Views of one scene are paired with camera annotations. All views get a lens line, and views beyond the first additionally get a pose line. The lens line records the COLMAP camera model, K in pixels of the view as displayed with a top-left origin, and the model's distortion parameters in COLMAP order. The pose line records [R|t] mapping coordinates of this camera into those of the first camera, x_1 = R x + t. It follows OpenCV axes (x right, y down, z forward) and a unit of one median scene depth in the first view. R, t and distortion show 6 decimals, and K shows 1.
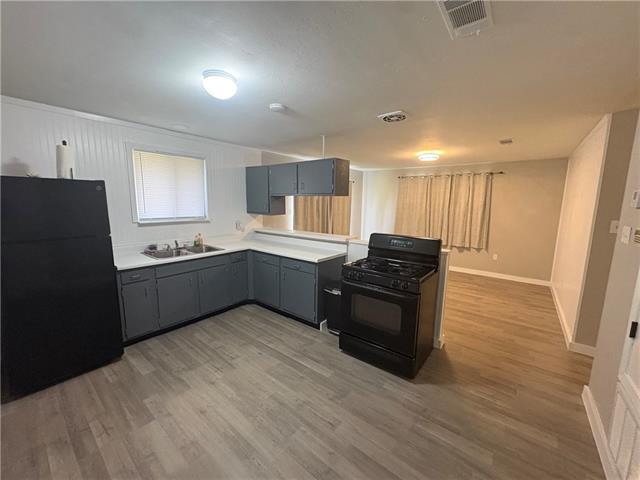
lens RADIAL K [[254.7, 0, 320.0], [0, 254.7, 238.1], [0, 0, 1]] dist [0.002126, -0.000362]
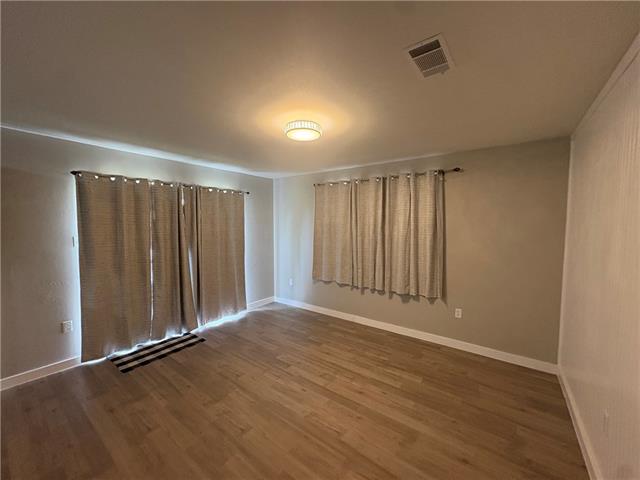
lens RADIAL K [[254.7, 0, 320.4], [0, 254.7, 239.1], [0, 0, 1]] dist [0.002126, -0.000362]
pose [[0.999202, -0.018286, 0.035518, 0.344409], [0.021080, 0.996576, -0.079951, -0.052795], [-0.033935, 0.080636, 0.996166, 0.405830]]
